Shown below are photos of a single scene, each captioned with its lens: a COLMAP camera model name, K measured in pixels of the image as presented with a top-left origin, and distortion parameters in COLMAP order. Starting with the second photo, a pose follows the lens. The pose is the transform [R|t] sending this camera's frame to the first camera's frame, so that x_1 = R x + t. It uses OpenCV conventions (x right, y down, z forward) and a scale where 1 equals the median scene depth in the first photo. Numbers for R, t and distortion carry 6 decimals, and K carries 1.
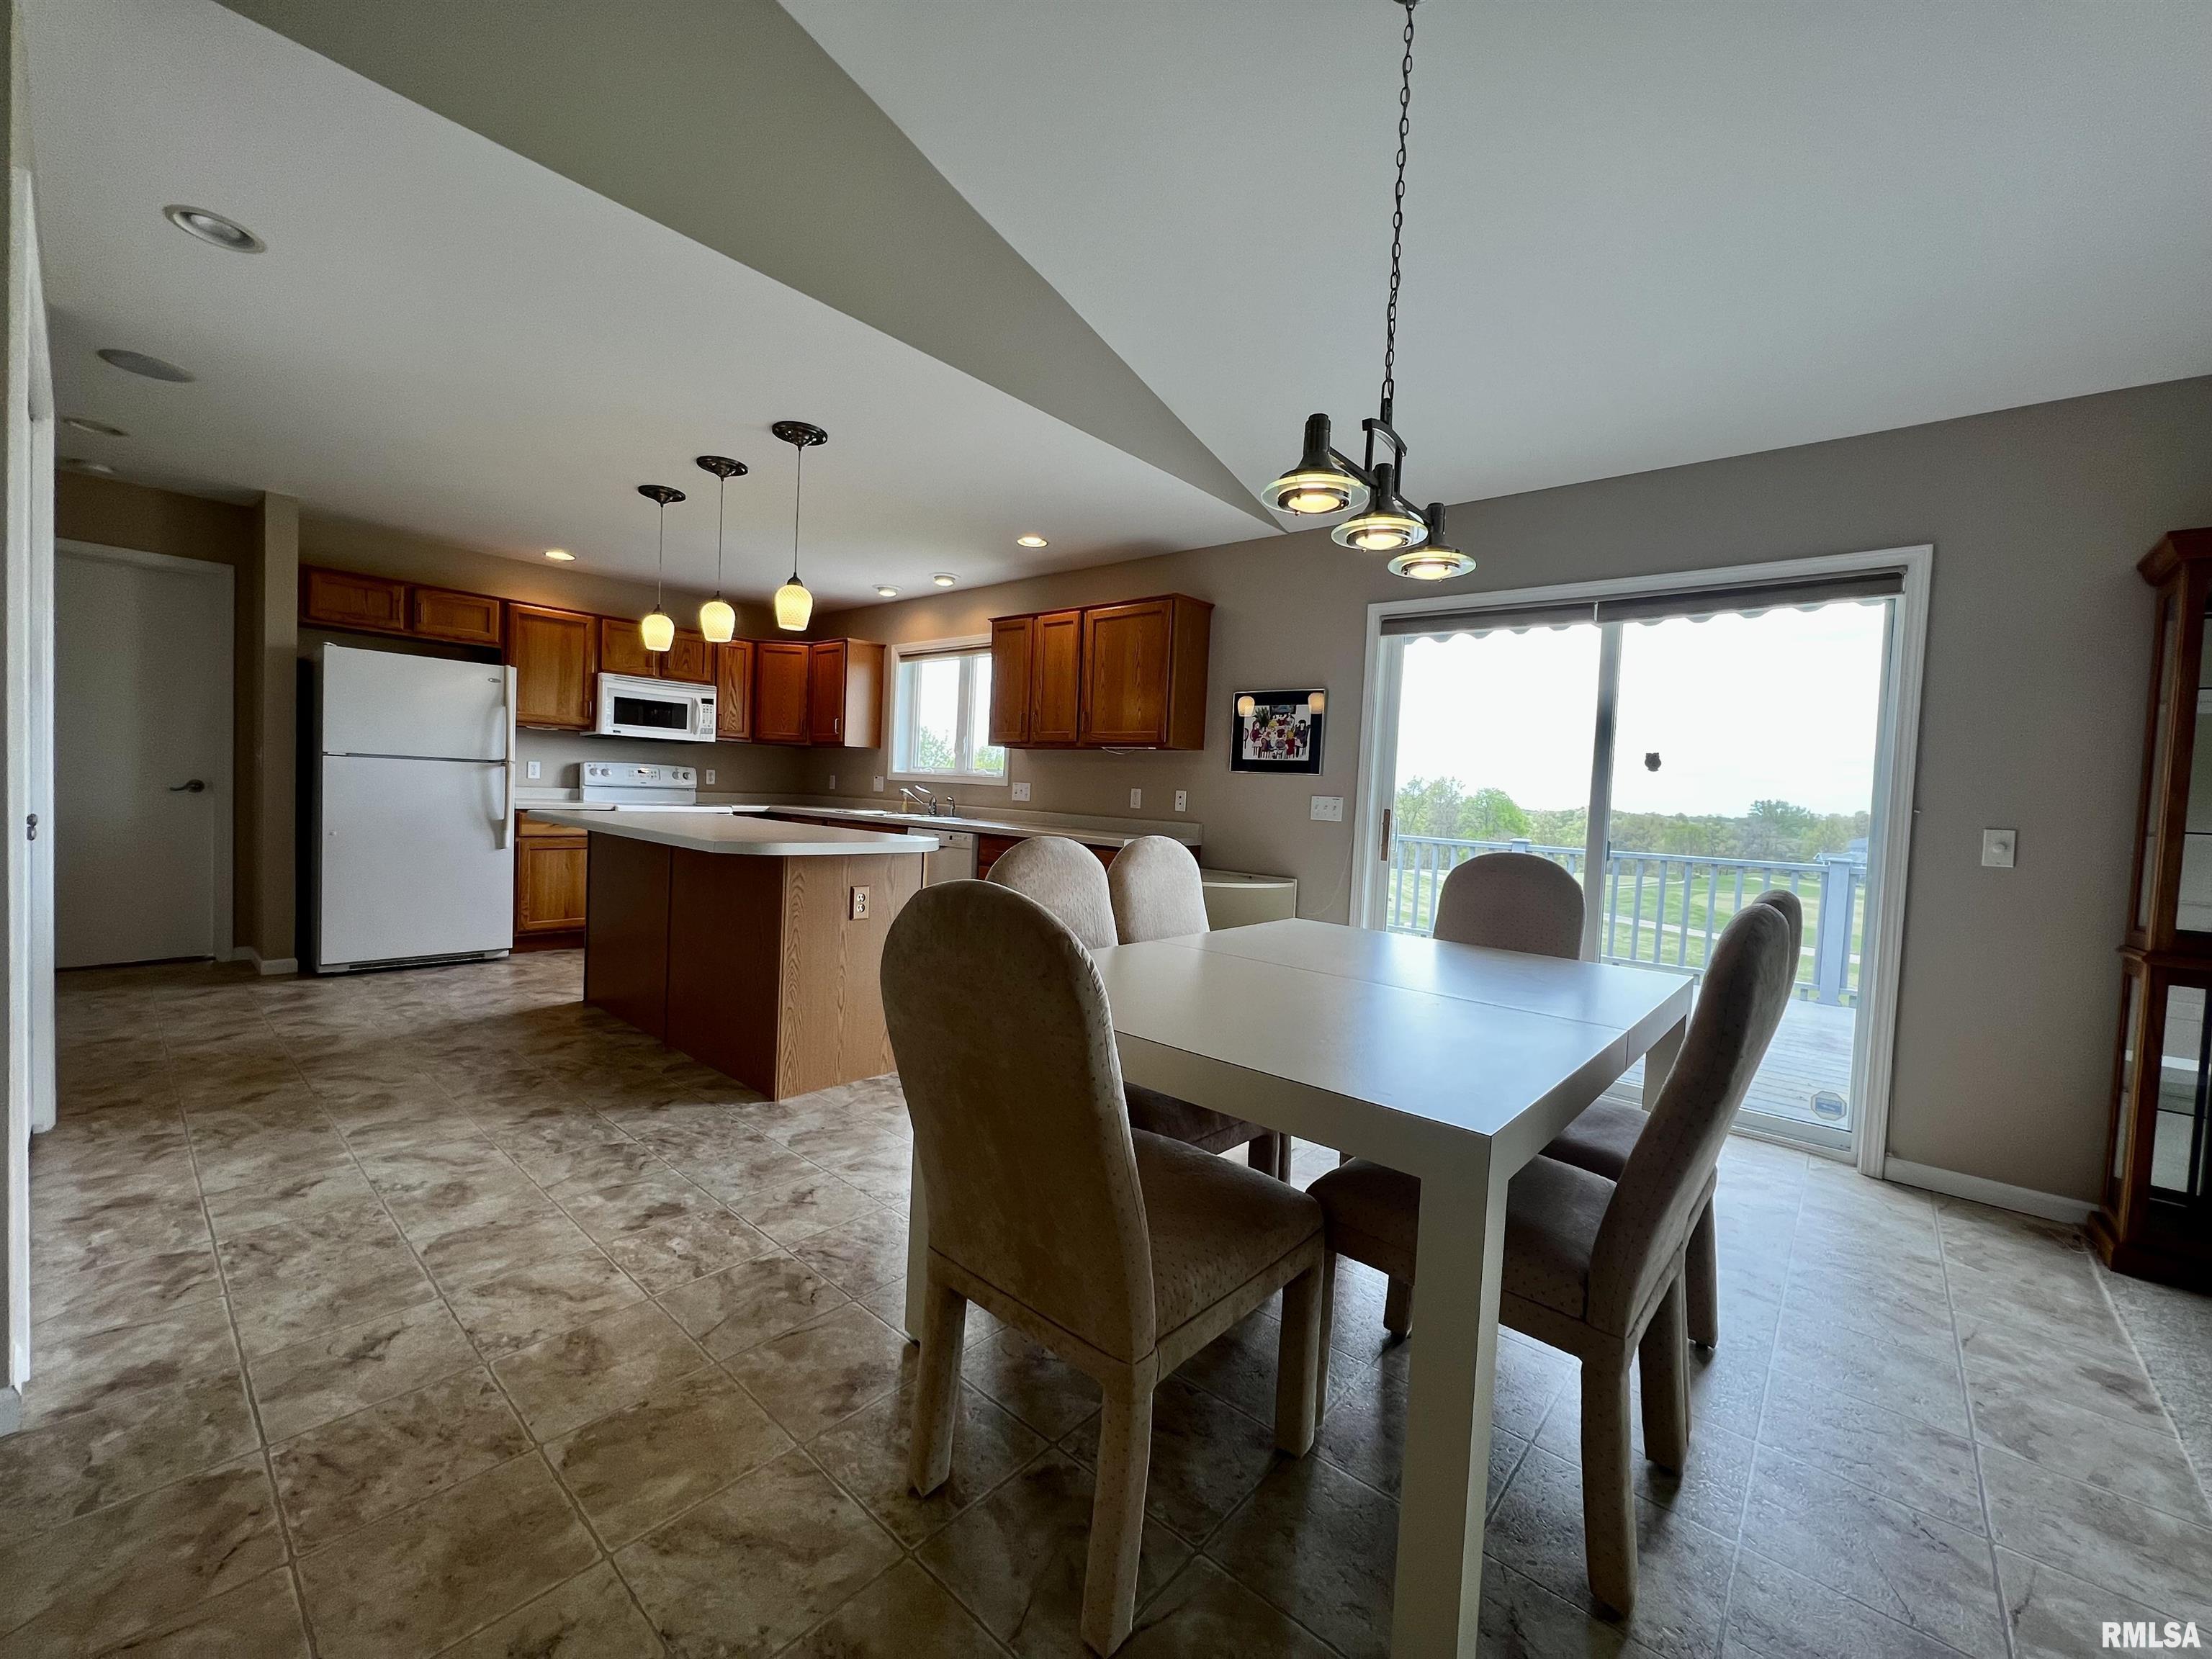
lens RADIAL K [[883.1, 0, 1102.5], [0, 883.1, 826.3], [0, 0, 1]] dist [-0.003035, 0.001267]
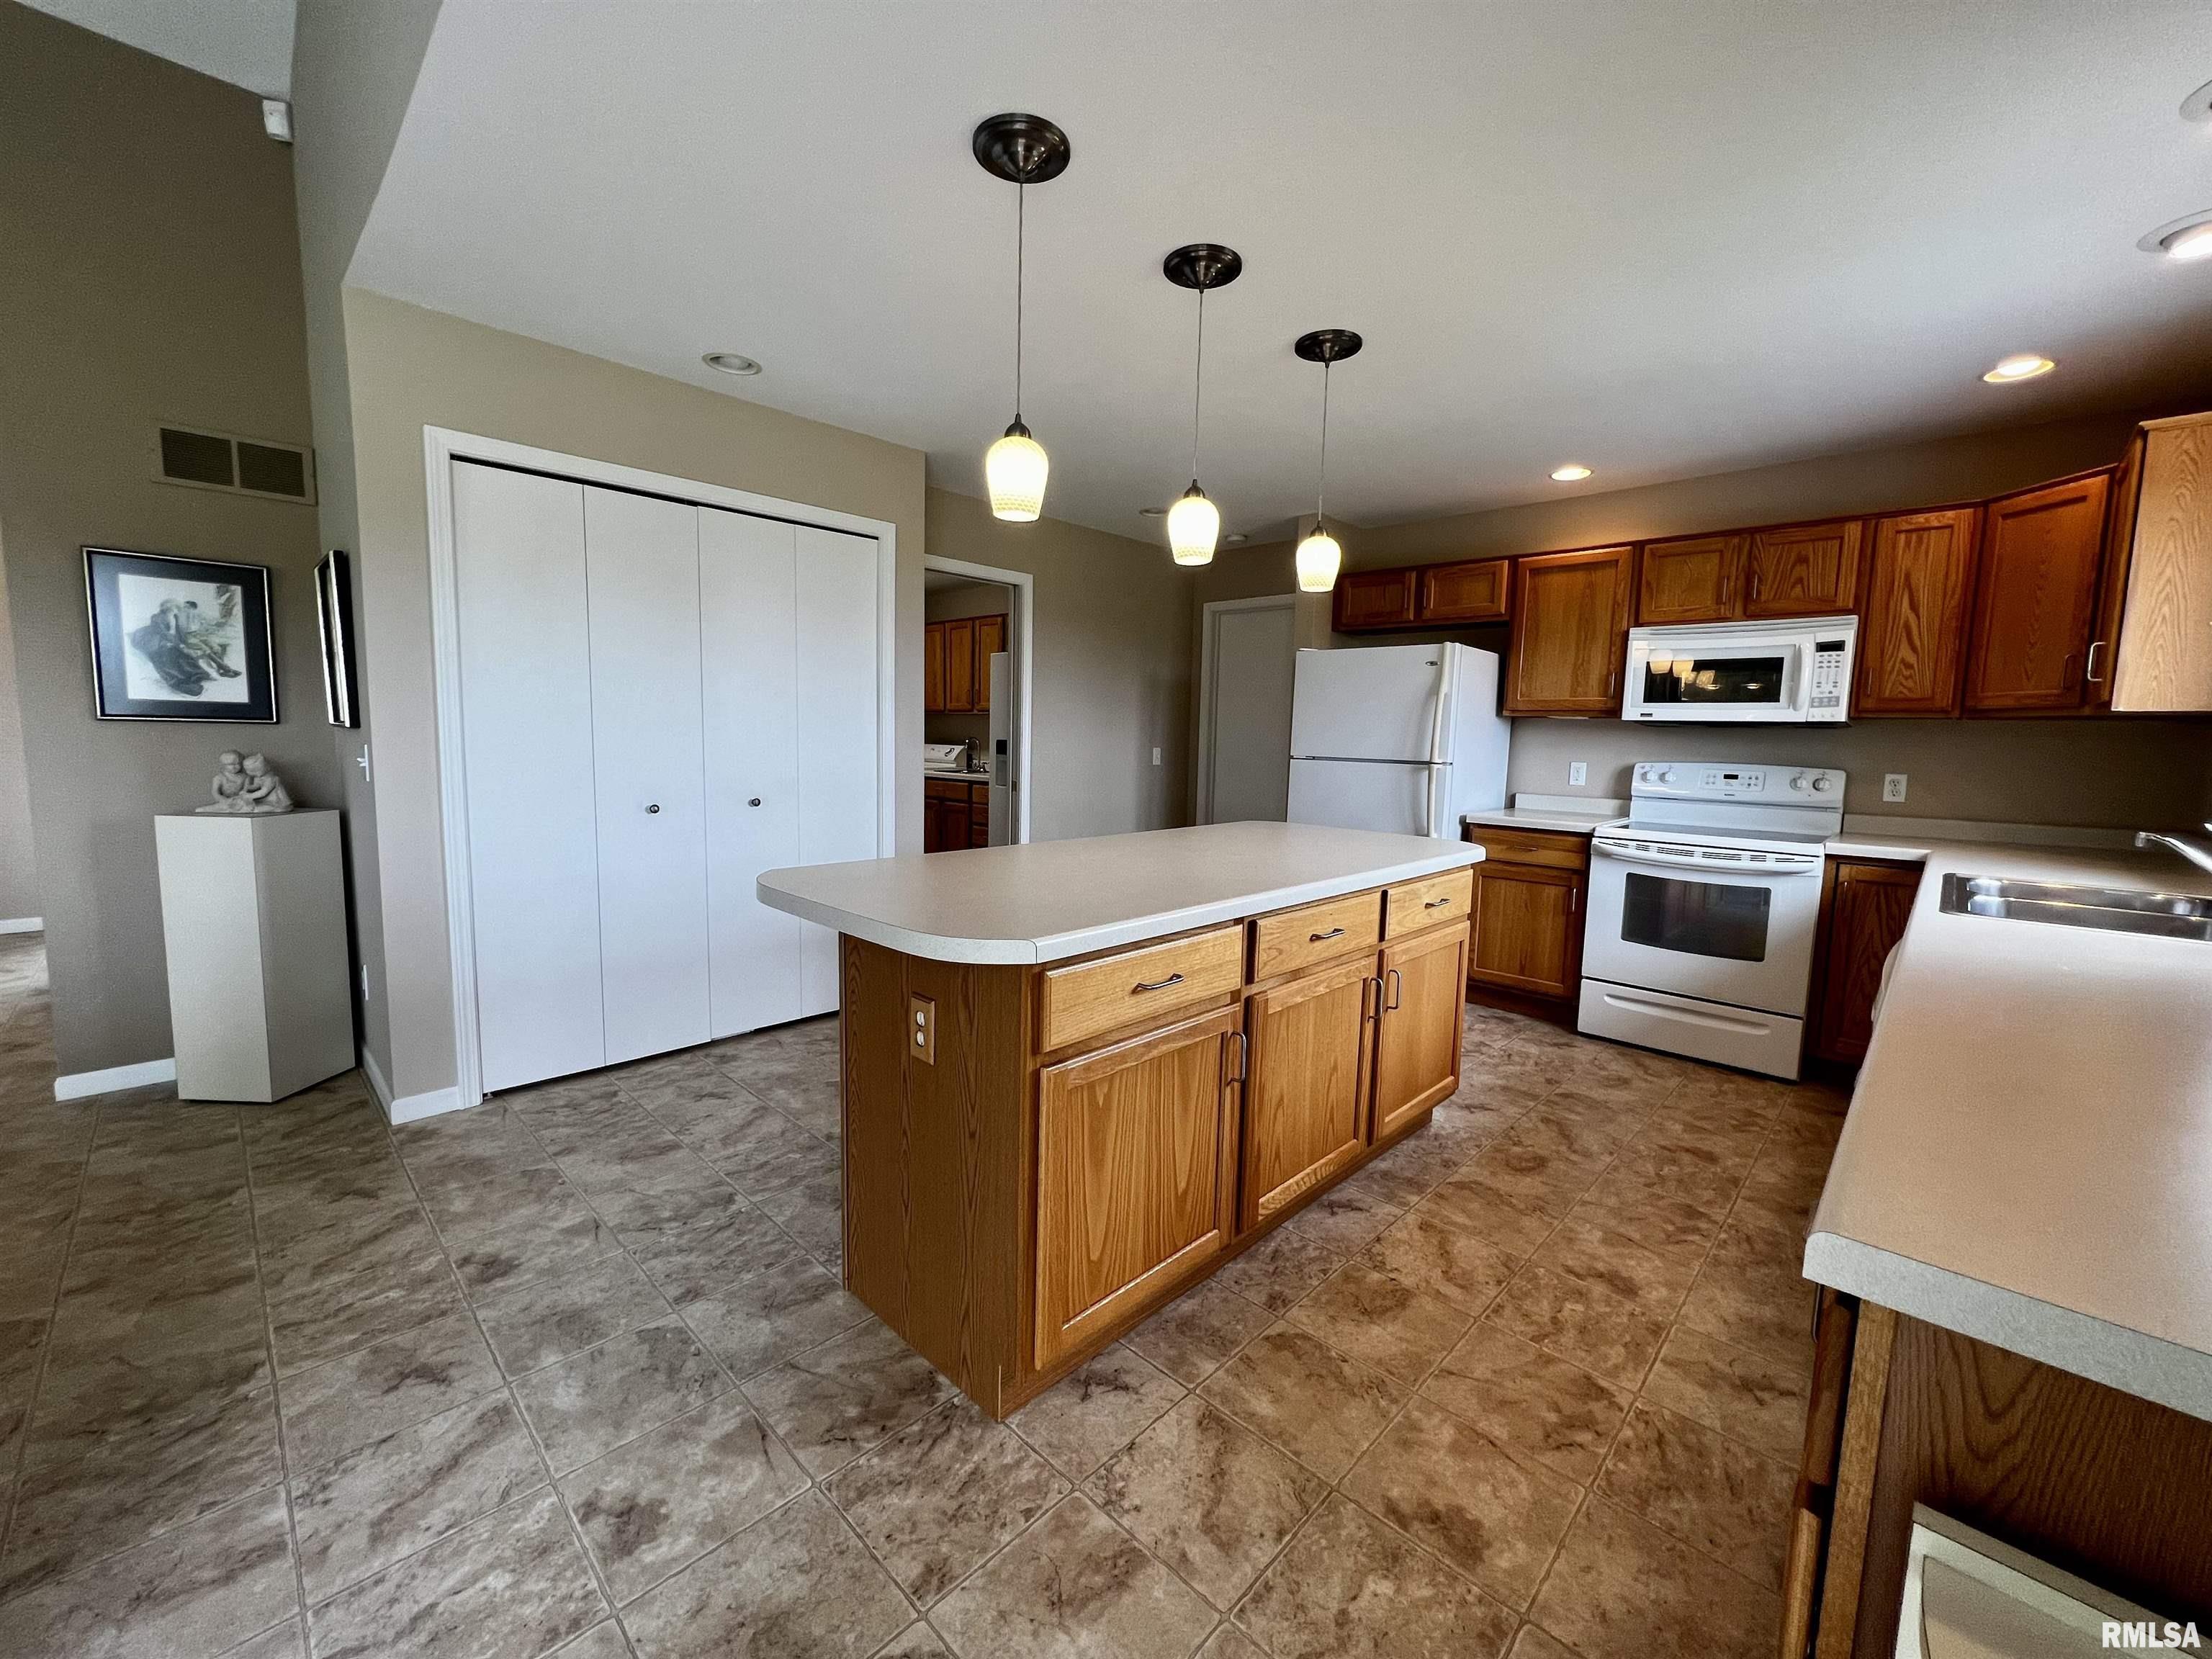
lens RADIAL K [[883.1, 0, 1102.5], [0, 883.1, 826.3], [0, 0, 1]] dist [-0.003035, 0.001267]
pose [[-0.052276, 0.058718, -0.996905, 0.174947], [-0.066685, 0.995836, 0.062152, -0.053927], [0.996404, 0.069727, -0.048143, 0.879138]]
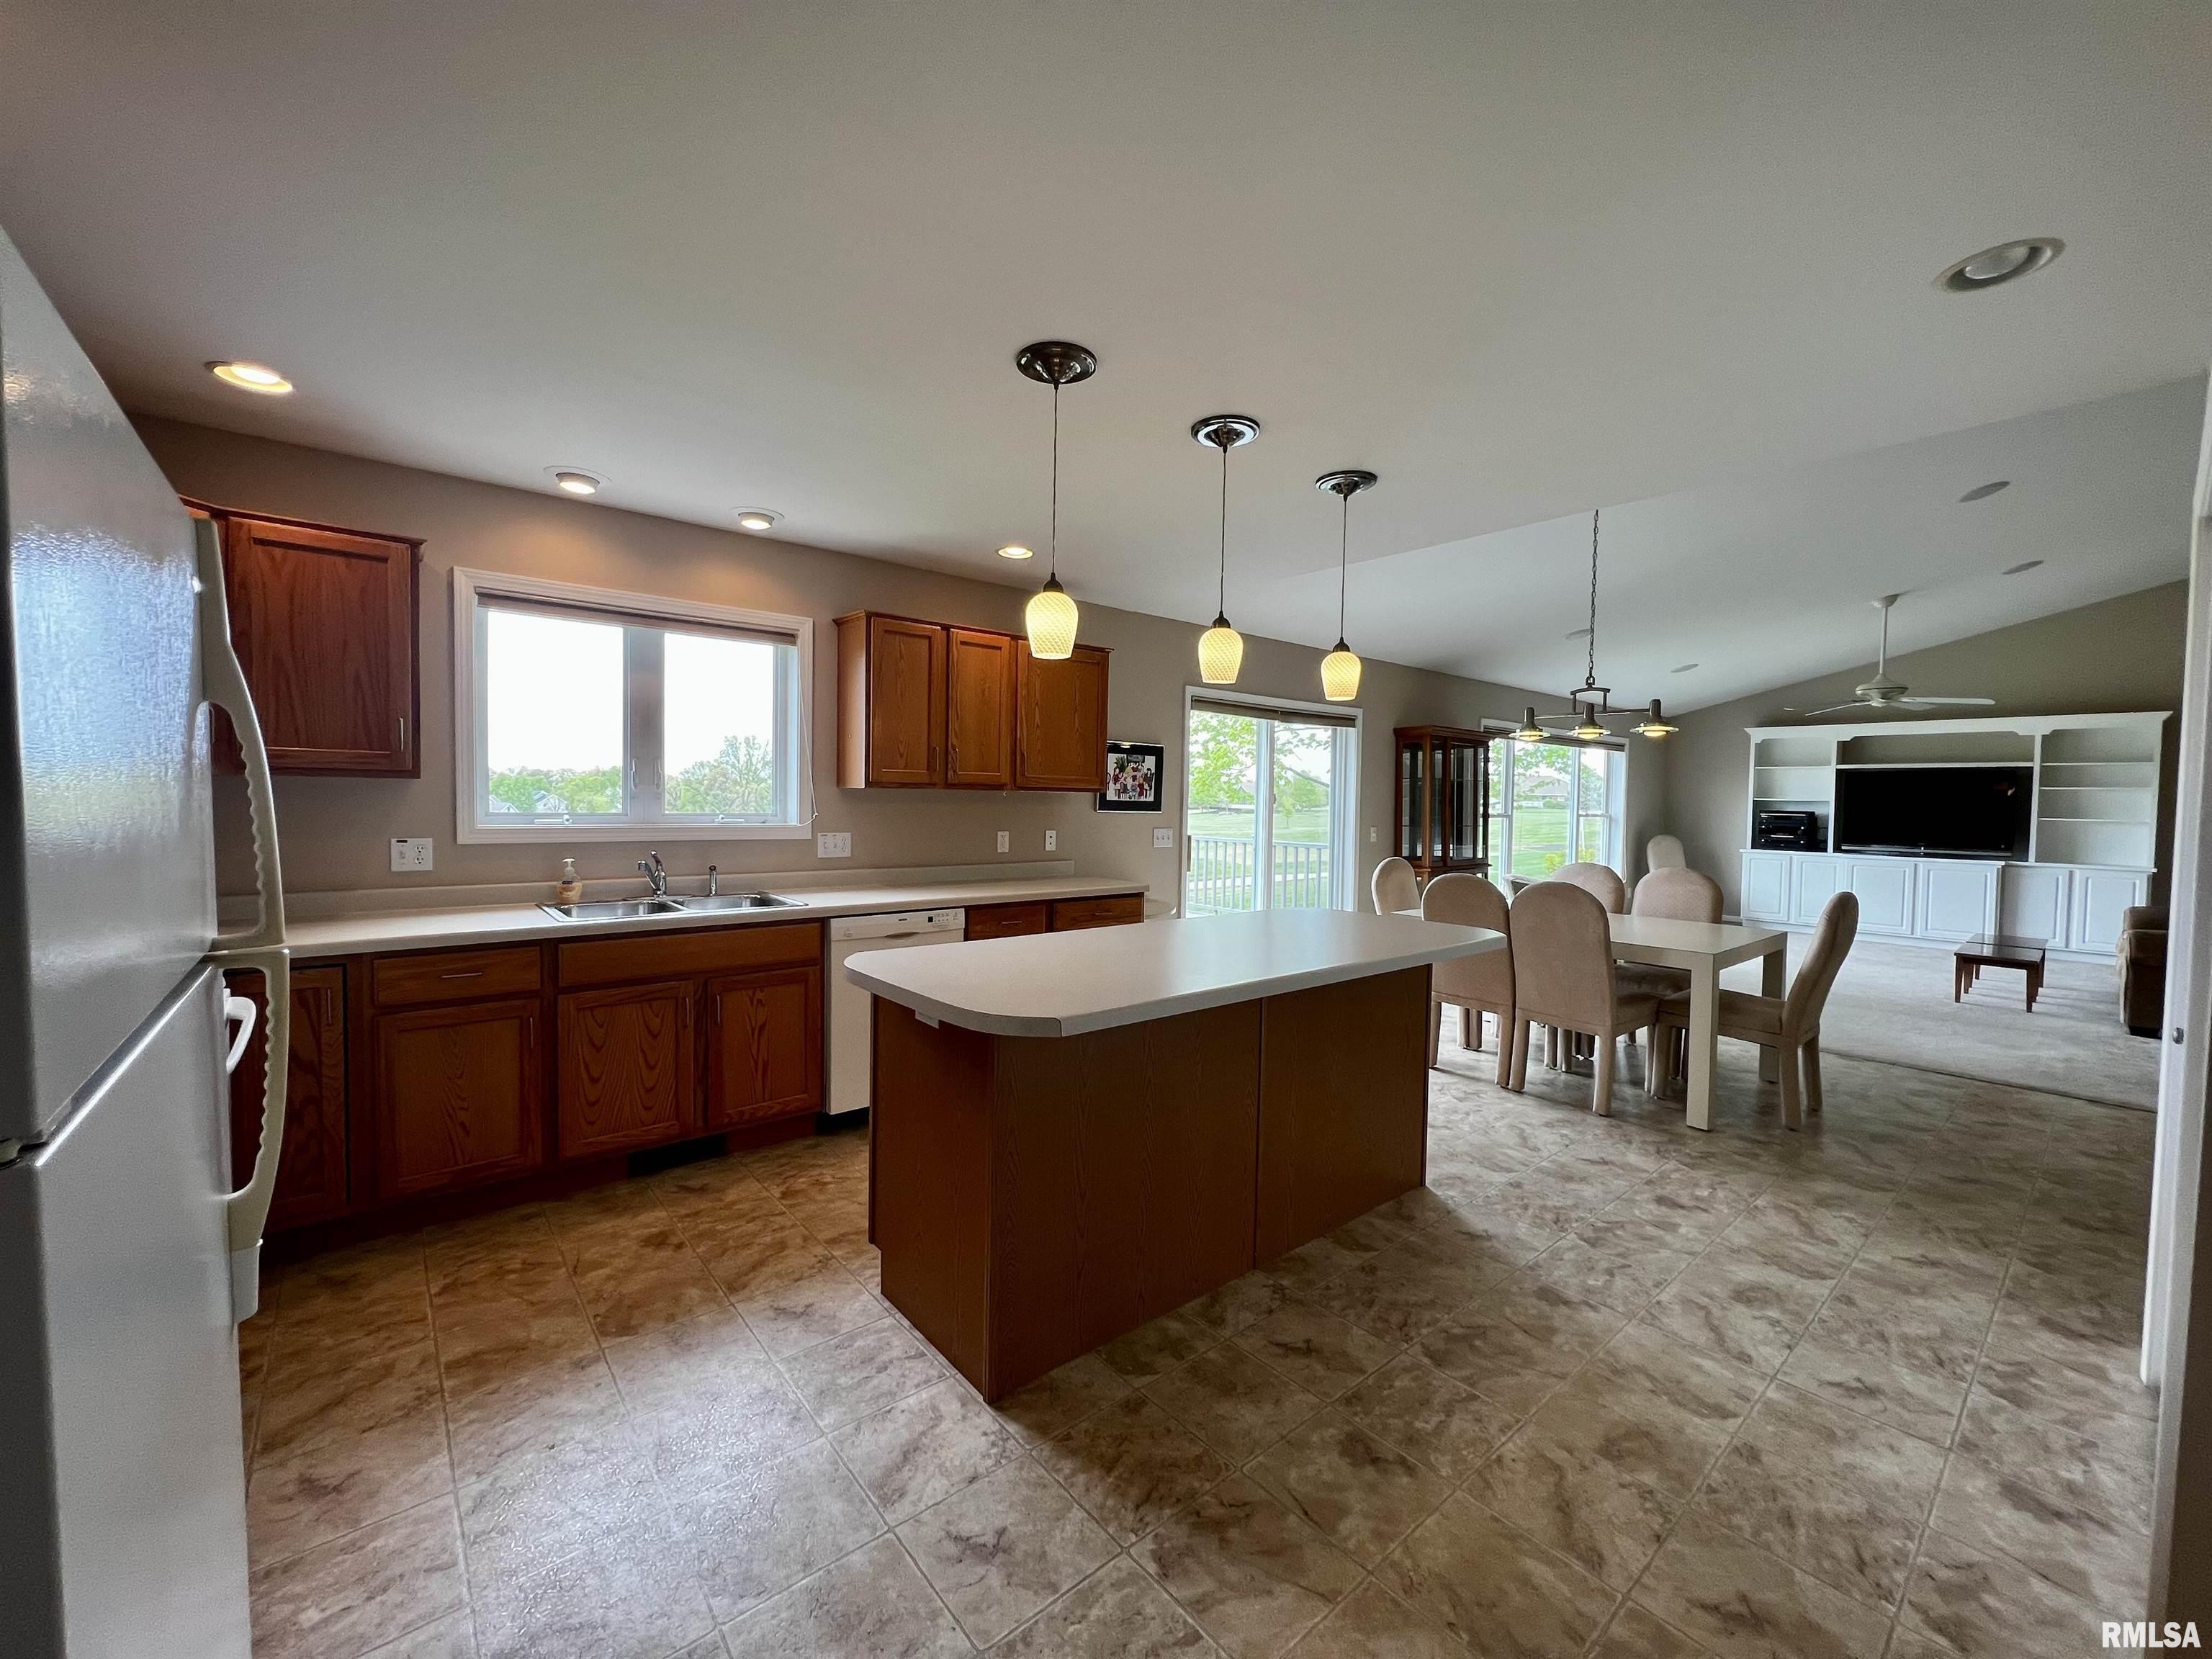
lens RADIAL K [[883.1, 0, 1102.5], [0, 883.1, 826.3], [0, 0, 1]] dist [-0.003035, 0.001267]
pose [[0.155483, -0.079792, 0.984611, -1.026744], [0.029457, 0.996664, 0.076117, -0.137388], [-0.987399, 0.017169, 0.157315, 0.882359]]
